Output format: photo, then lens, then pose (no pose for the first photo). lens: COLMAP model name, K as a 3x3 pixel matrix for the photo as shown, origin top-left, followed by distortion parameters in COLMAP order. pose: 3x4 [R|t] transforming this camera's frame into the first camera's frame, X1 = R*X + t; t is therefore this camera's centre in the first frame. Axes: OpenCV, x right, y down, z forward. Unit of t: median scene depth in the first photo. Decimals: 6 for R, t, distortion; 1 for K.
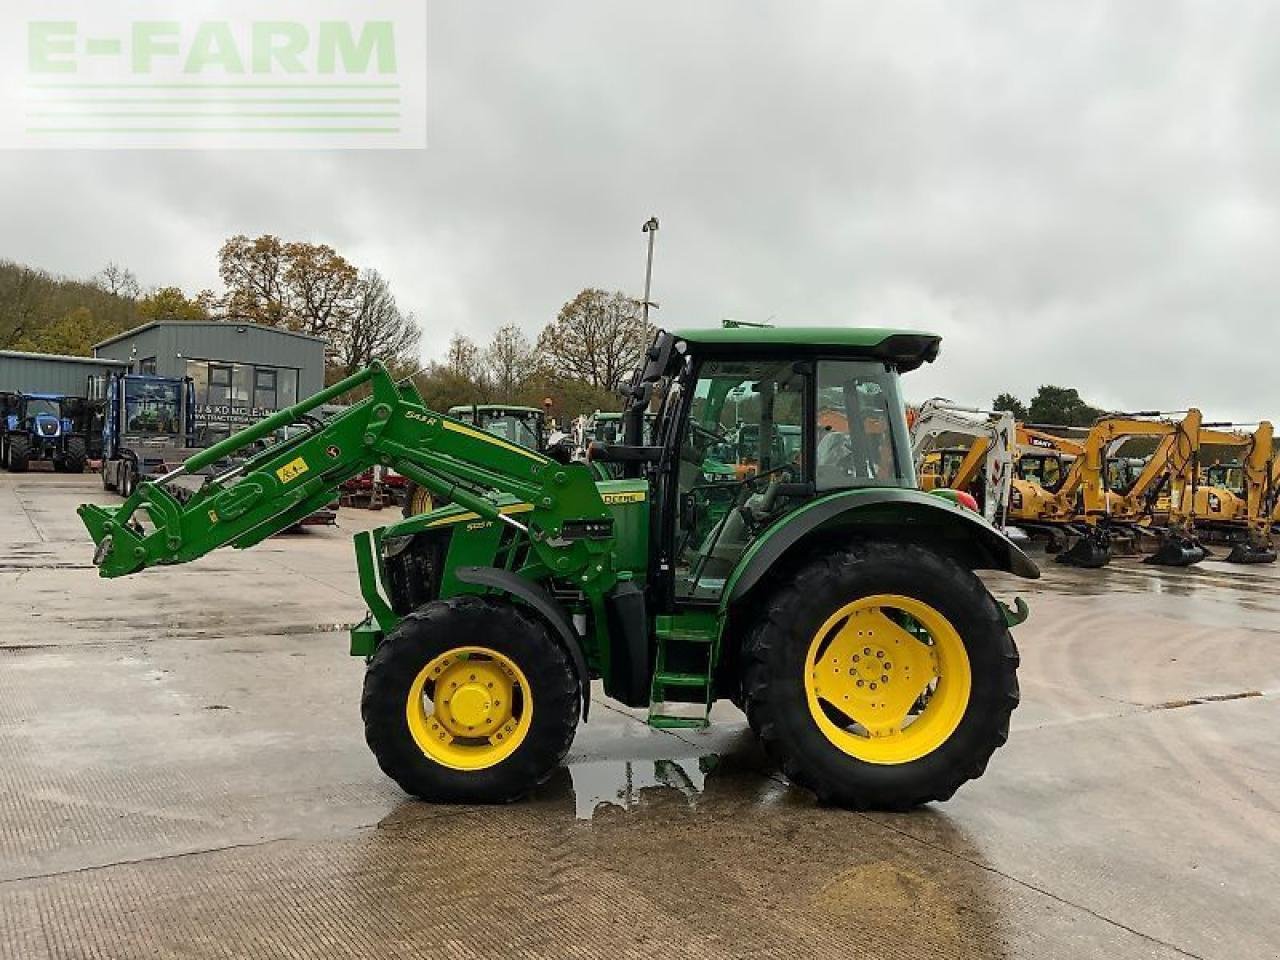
lens RADIAL K [[1050.7, 0, 643.7], [0, 1050.7, 481.1], [0, 0, 1]] dist [0.078430, -0.150502]
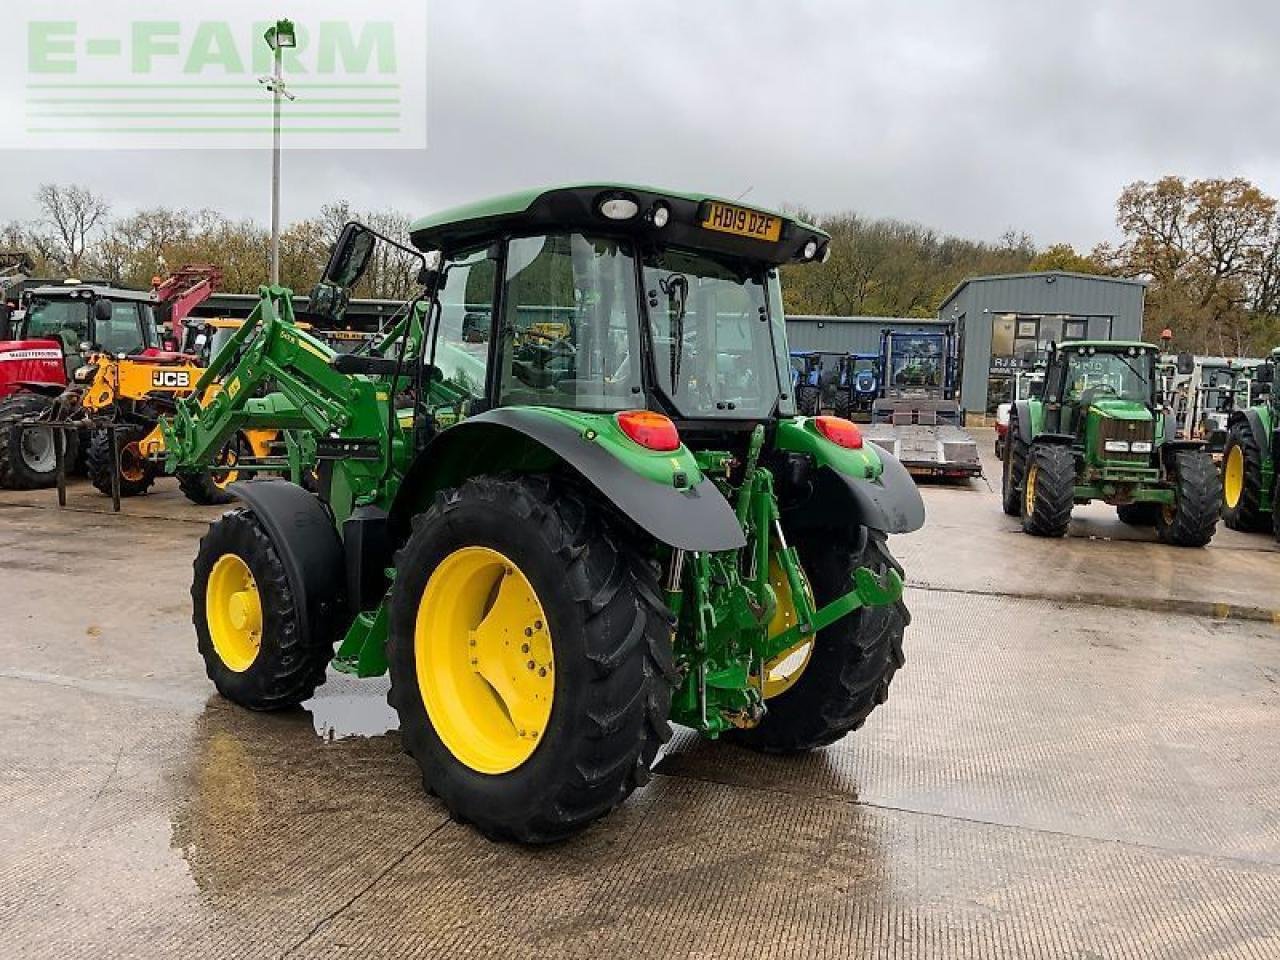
lens RADIAL K [[1050.7, 0, 643.7], [0, 1050.7, 481.1], [0, 0, 1]] dist [0.078430, -0.150502]
pose [[0.671160, 0.056640, -0.739145, 0.810286], [-0.028047, 0.998303, 0.051032, 0.018937], [0.740781, -0.013520, 0.671610, 0.554391]]
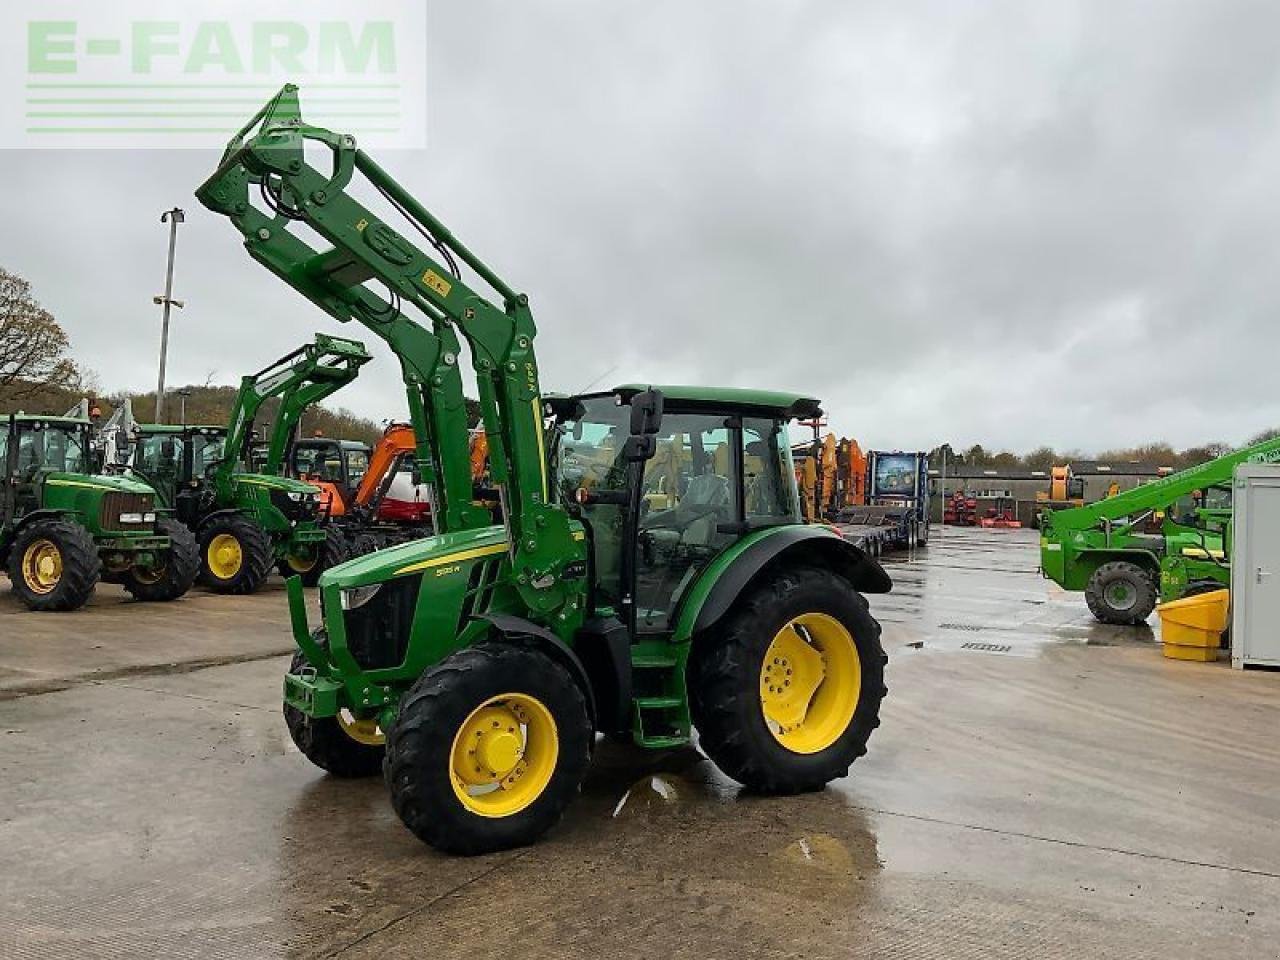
lens RADIAL K [[1051.1, 0, 639.4], [0, 1051.1, 475.2], [0, 0, 1]] dist [0.083240, -0.139092]
pose [[0.856857, -0.004283, 0.515536, -0.532387], [0.009543, 0.999926, -0.007555, -0.040777], [-0.515466, 0.011393, 0.856834, 0.056853]]
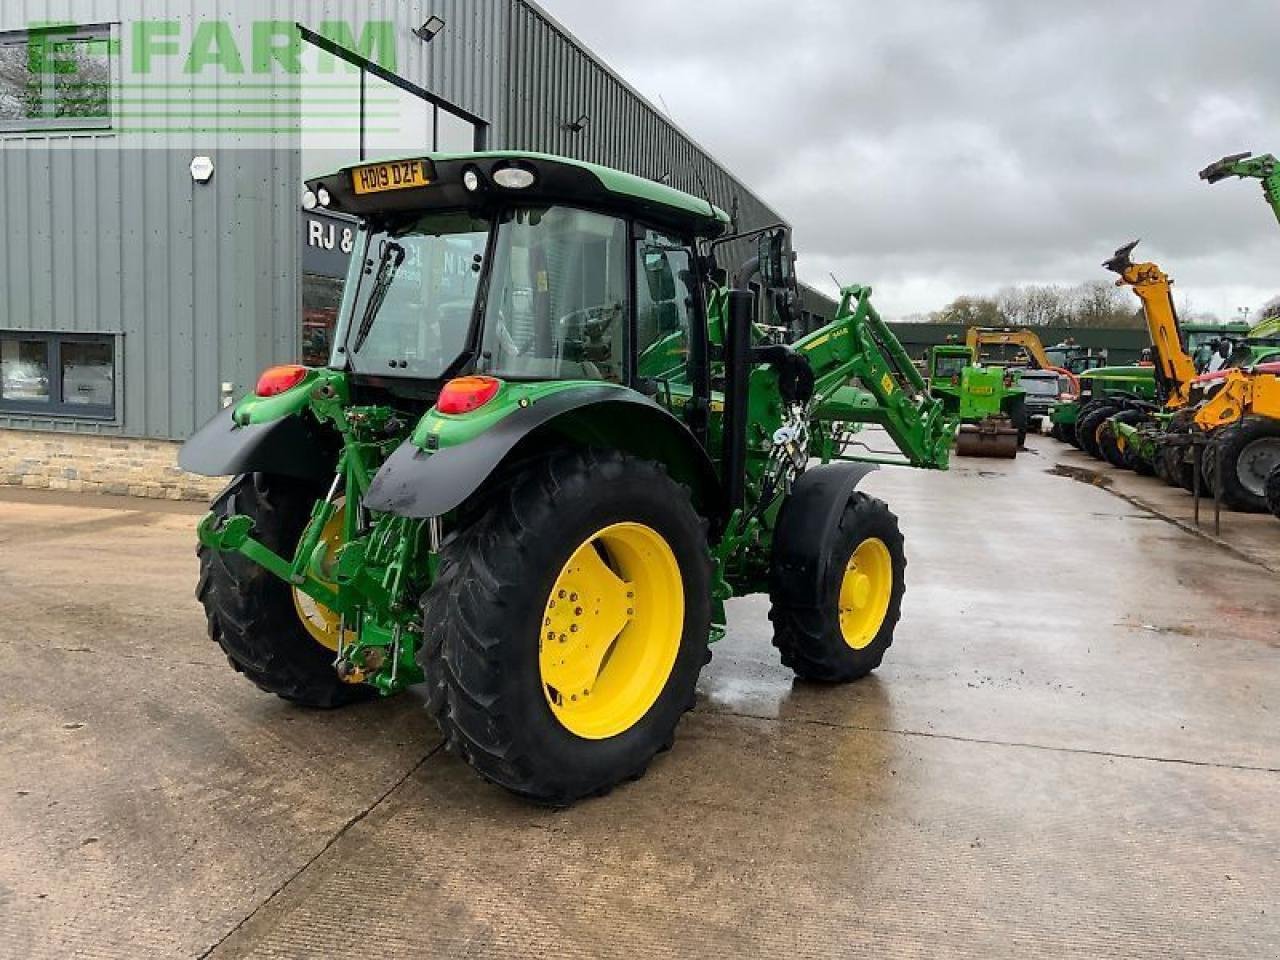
lens RADIAL K [[1050.7, 0, 643.7], [0, 1050.7, 481.1], [0, 0, 1]] dist [0.078430, -0.150502]
pose [[-0.689130, 0.021112, -0.724330, 0.712314], [-0.066334, 0.993541, 0.092069, 0.003692], [0.721596, 0.111495, -0.683278, 1.798044]]
